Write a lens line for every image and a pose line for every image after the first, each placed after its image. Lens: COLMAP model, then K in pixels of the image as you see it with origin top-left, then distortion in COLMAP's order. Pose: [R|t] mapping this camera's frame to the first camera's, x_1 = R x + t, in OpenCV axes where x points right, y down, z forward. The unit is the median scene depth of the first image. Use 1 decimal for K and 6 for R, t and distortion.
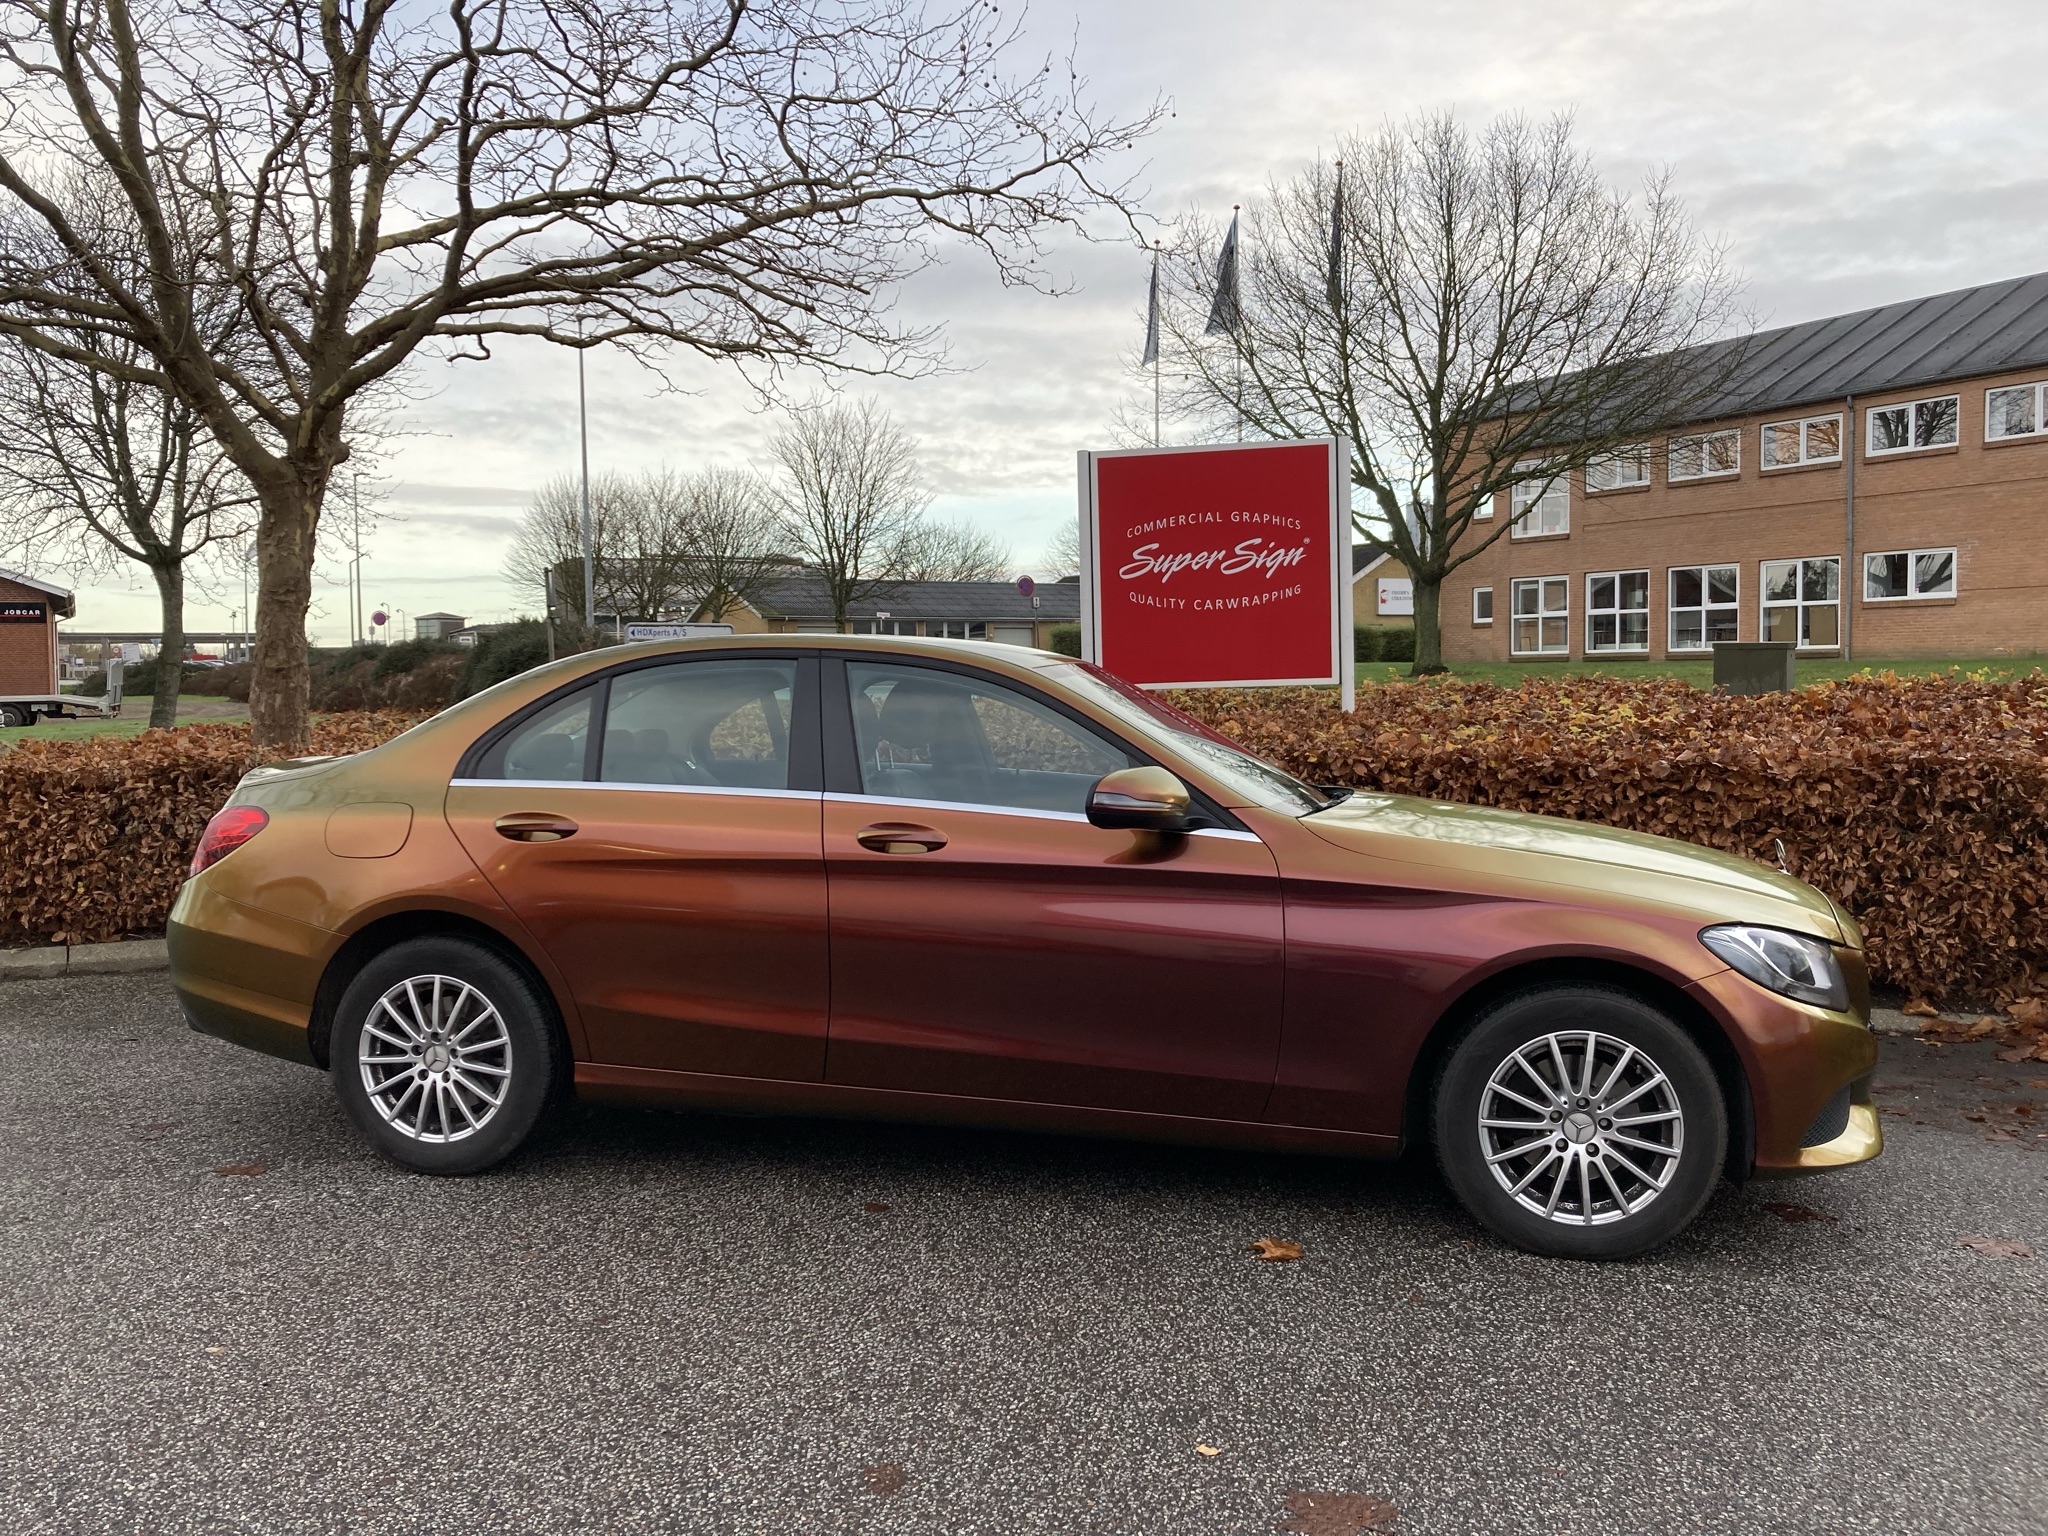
lens RADIAL K [[1690.4, 0, 1015.9], [0, 1690.4, 764.5], [0, 0, 1]] dist [0.046542, -0.050344]
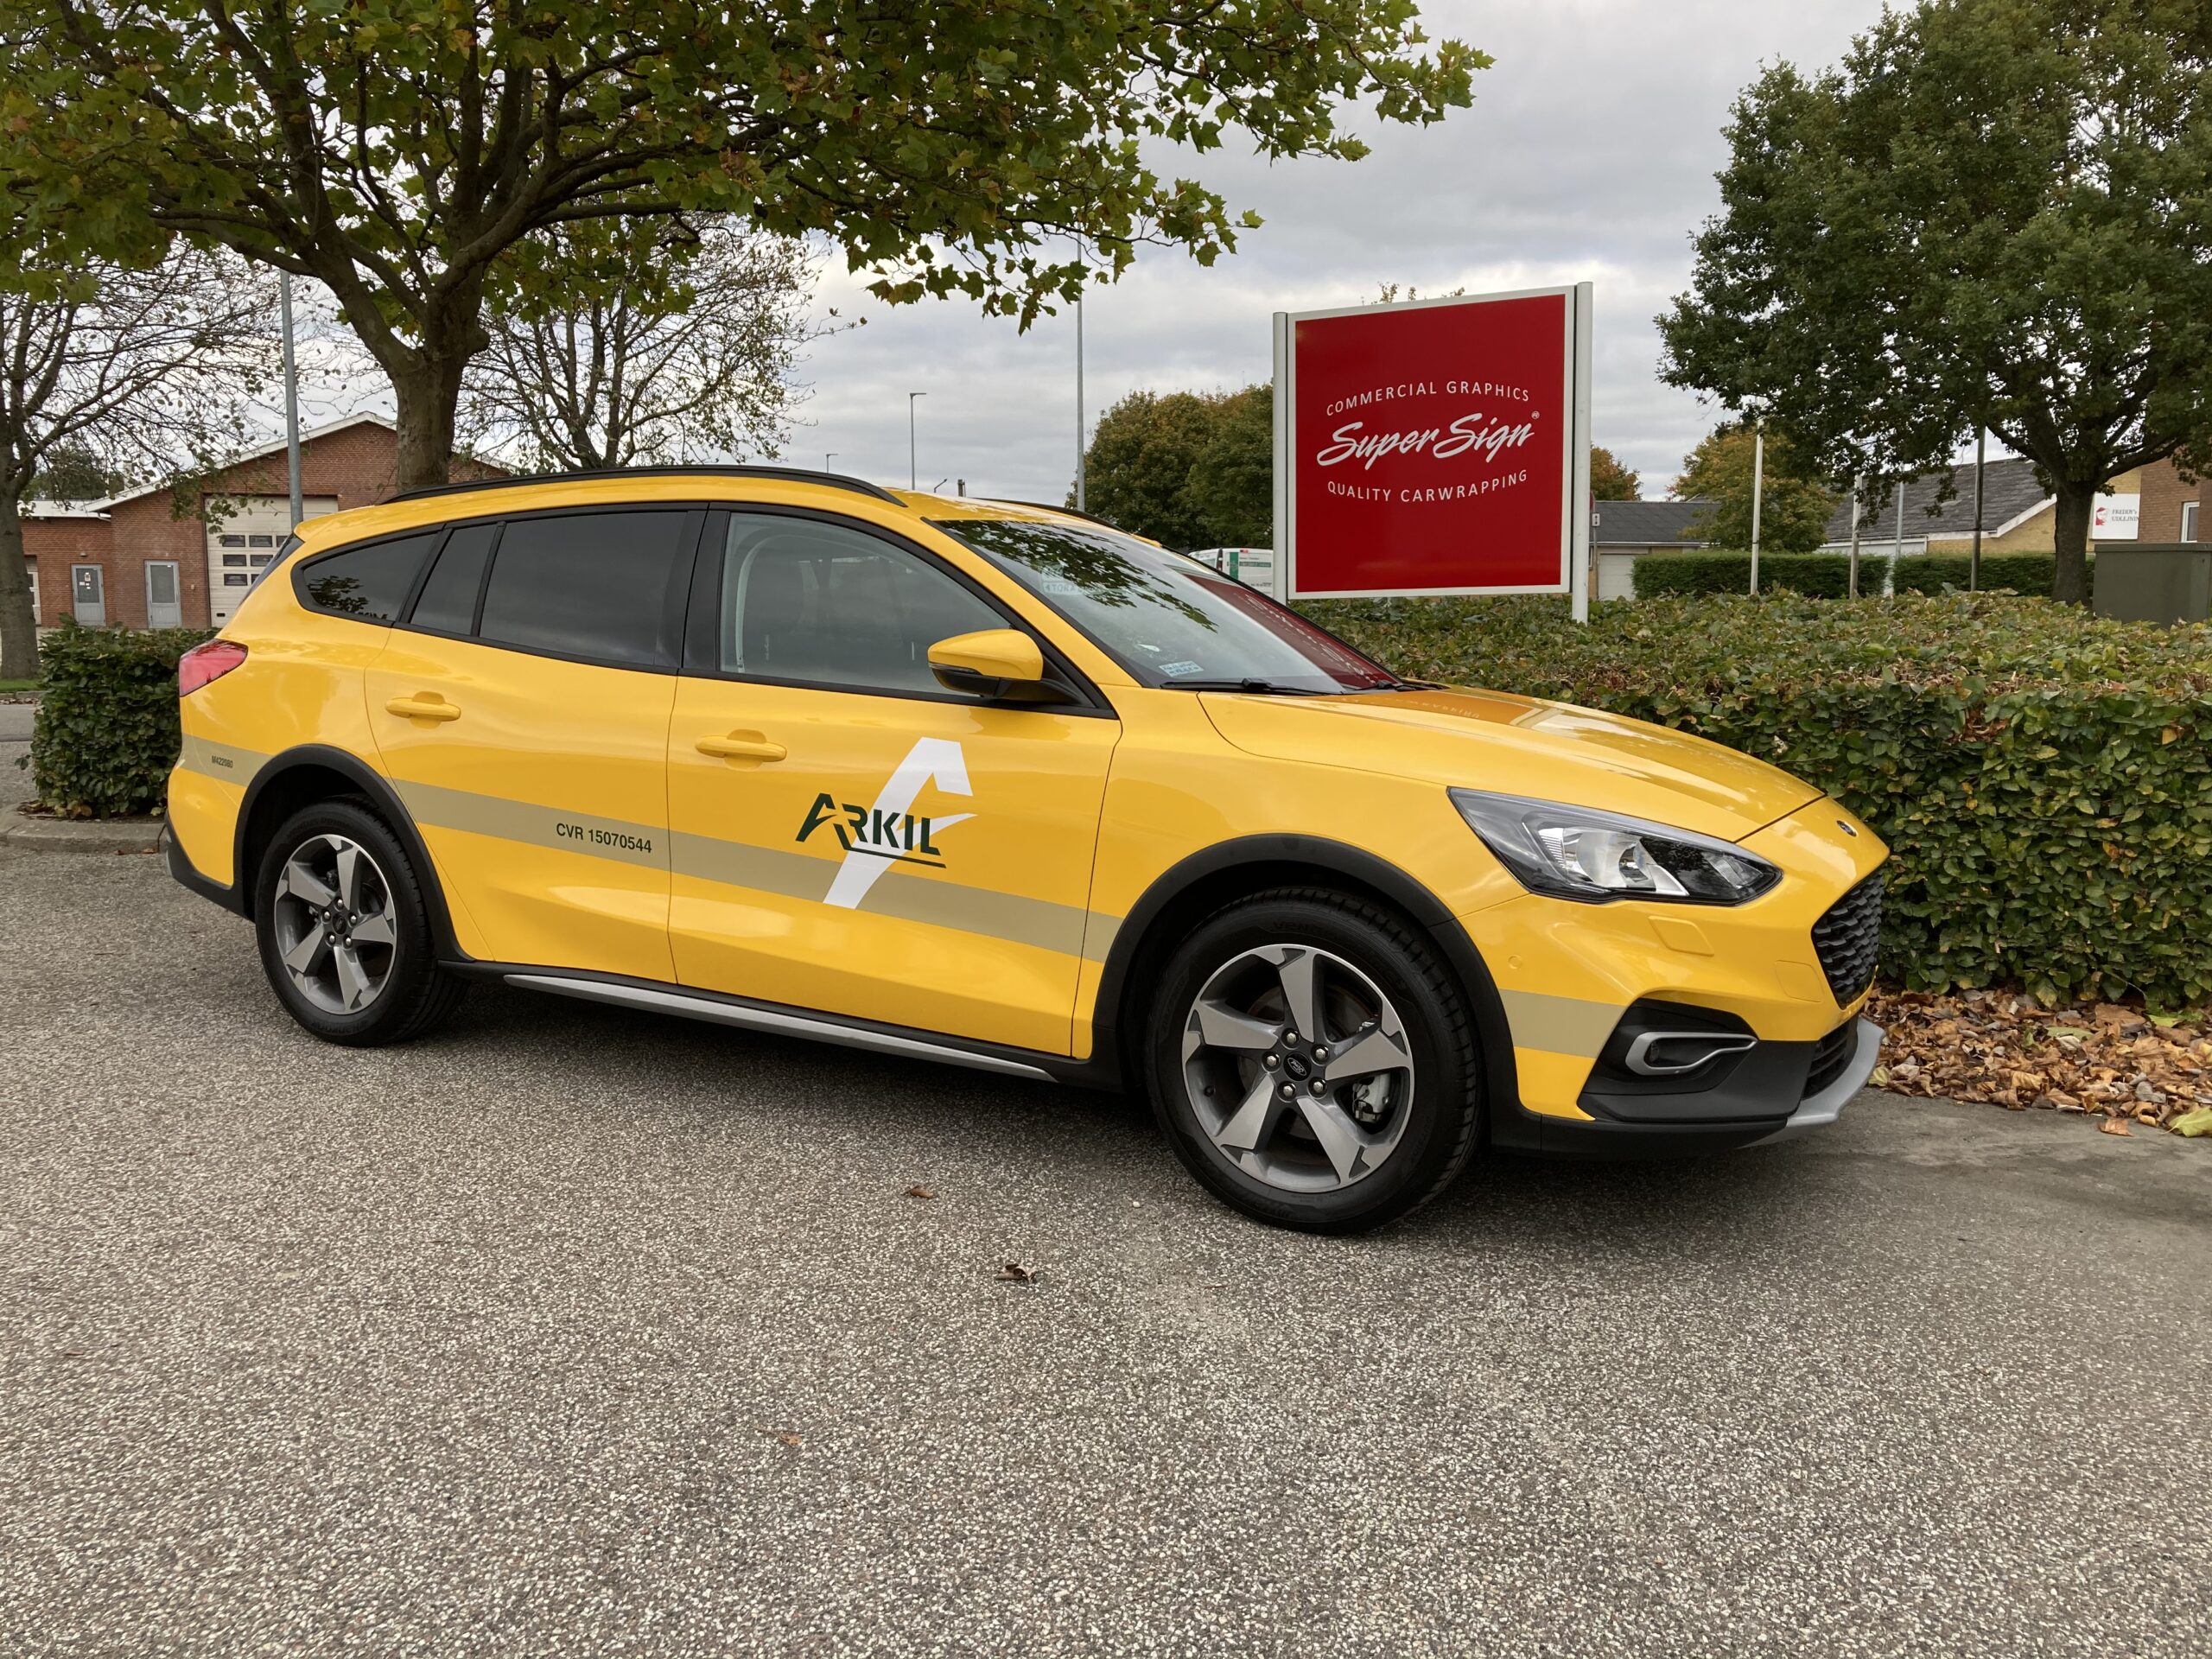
lens RADIAL K [[1825.7, 0, 1092.6], [0, 1825.7, 834.3], [0, 0, 1]] dist [0.046542, -0.050344]
pose [[0.951392, 0.050091, -0.303883, 0.237140], [-0.029529, 0.996975, 0.071889, 0.011590], [0.306565, -0.059421, 0.949993, 0.080412]]
